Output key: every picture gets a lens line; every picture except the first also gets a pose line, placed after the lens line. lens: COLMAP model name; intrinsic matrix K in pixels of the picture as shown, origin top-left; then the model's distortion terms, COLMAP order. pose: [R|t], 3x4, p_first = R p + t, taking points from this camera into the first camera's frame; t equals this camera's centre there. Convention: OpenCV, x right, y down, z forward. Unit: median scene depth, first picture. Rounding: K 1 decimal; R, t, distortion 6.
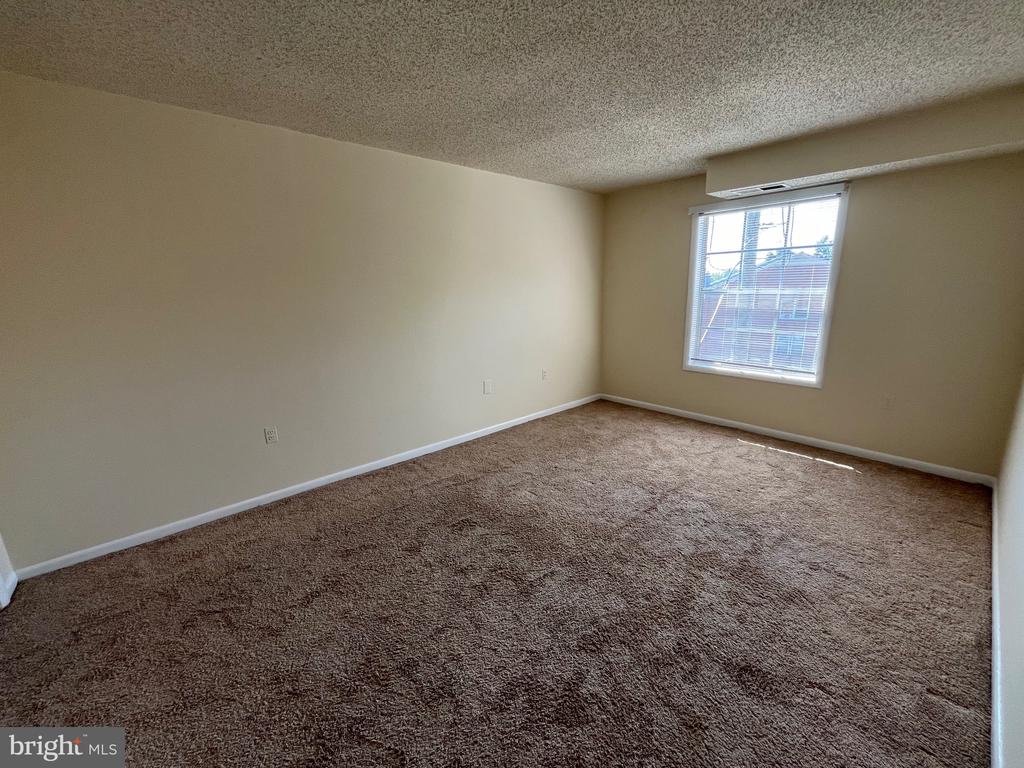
lens RADIAL K [[418.7, 0, 507.8], [0, 418.7, 380.8], [0, 0, 1]] dist [-0.002689, 0.000041]
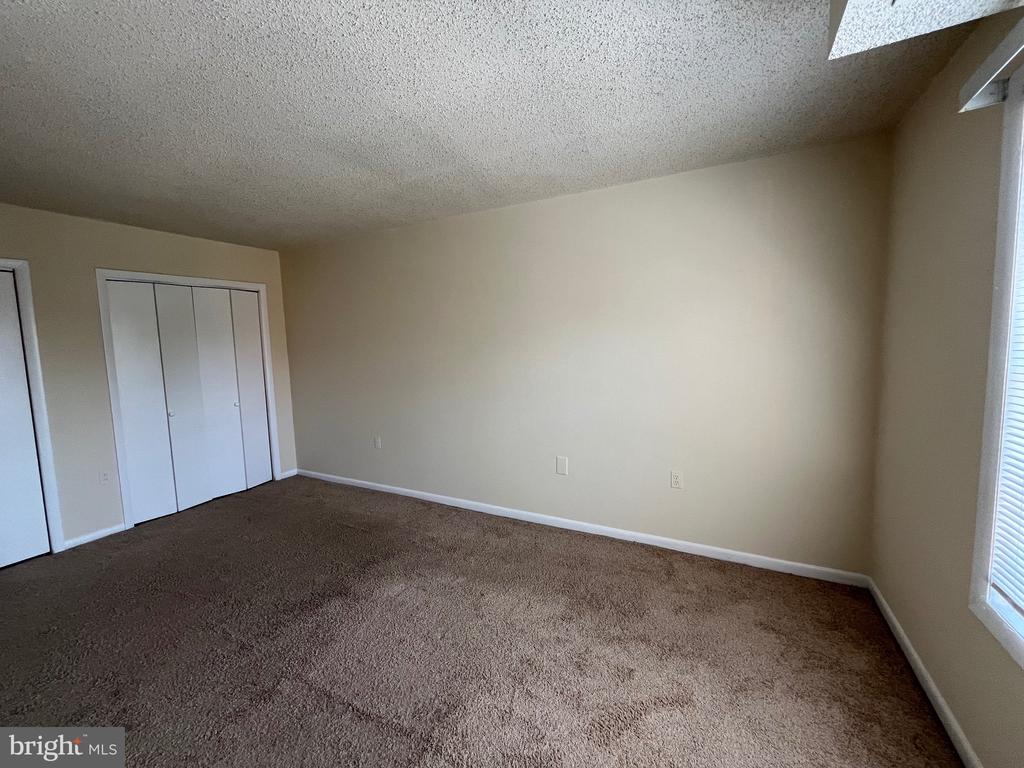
lens RADIAL K [[418.7, 0, 507.8], [0, 418.7, 380.8], [0, 0, 1]] dist [-0.002689, 0.000041]
pose [[0.342654, 0.101656, -0.933946, 0.715986], [-0.190071, 0.981071, 0.037050, -0.172055], [0.920033, 0.164821, 0.355489, 0.696165]]
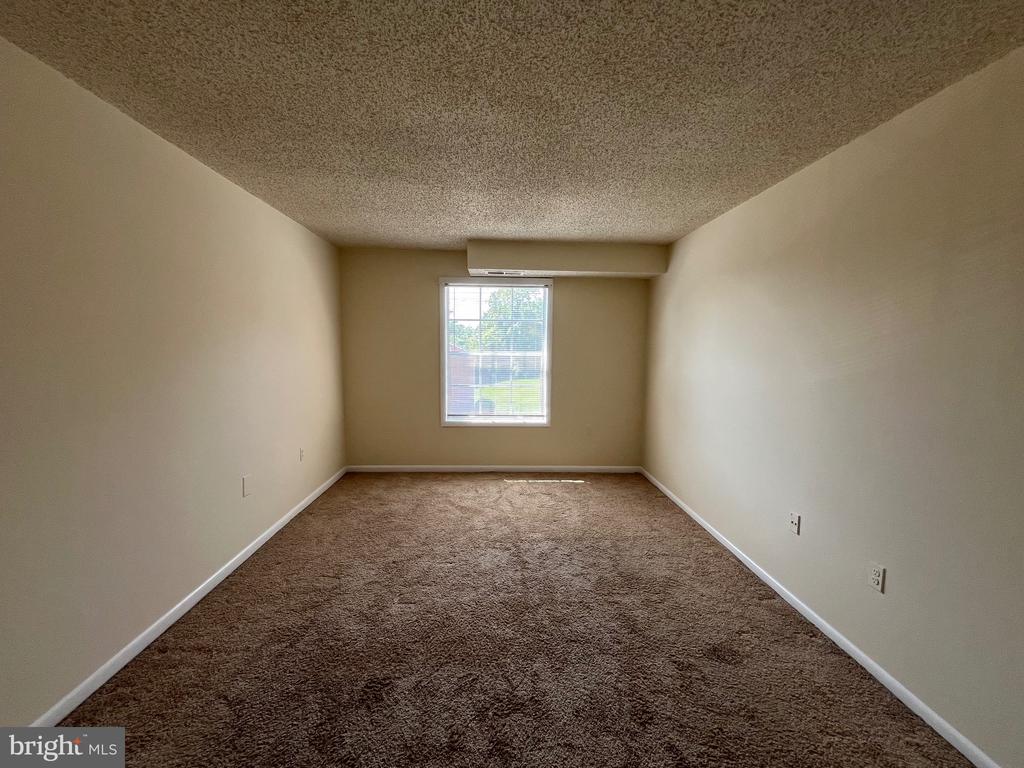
lens RADIAL K [[418.7, 0, 507.8], [0, 418.7, 380.8], [0, 0, 1]] dist [-0.002689, 0.000041]
pose [[0.633889, -0.038258, 0.772477, -0.346252], [0.146474, 0.986639, -0.071331, -0.049656], [-0.759427, 0.158364, 0.631024, 0.248276]]
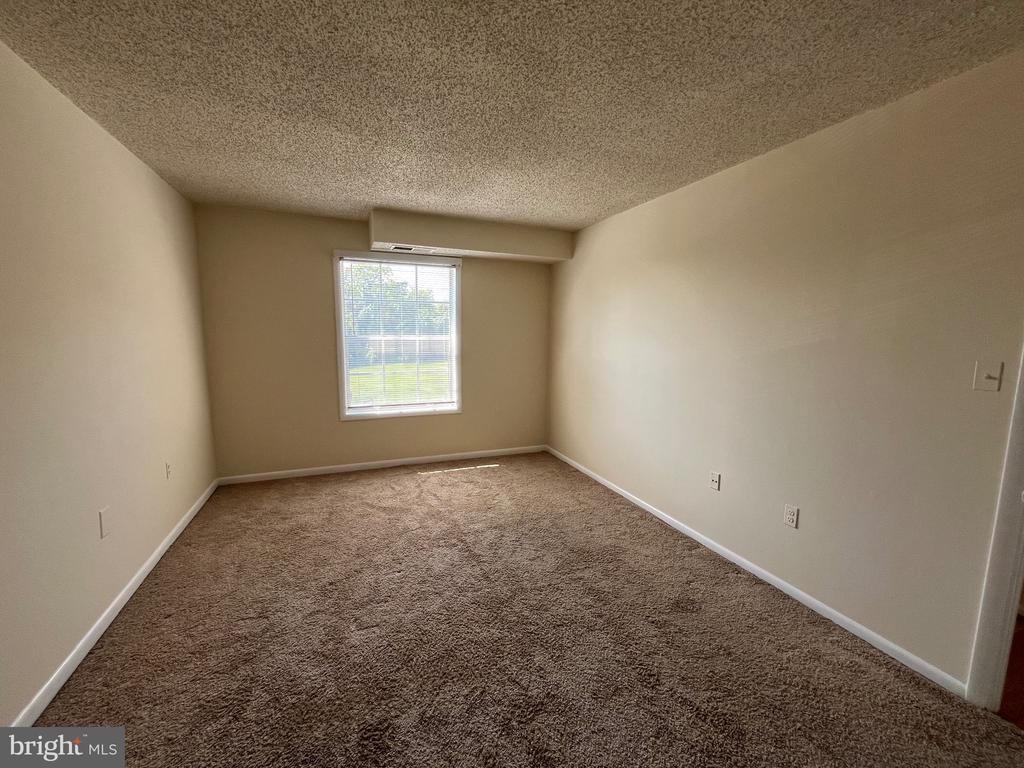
lens RADIAL K [[418.7, 0, 507.8], [0, 418.7, 380.8], [0, 0, 1]] dist [-0.002689, 0.000041]
pose [[0.334888, -0.088265, 0.938115, -0.391320], [0.191075, 0.981279, 0.024116, -0.081109], [-0.922681, 0.171174, 0.345484, 0.411791]]
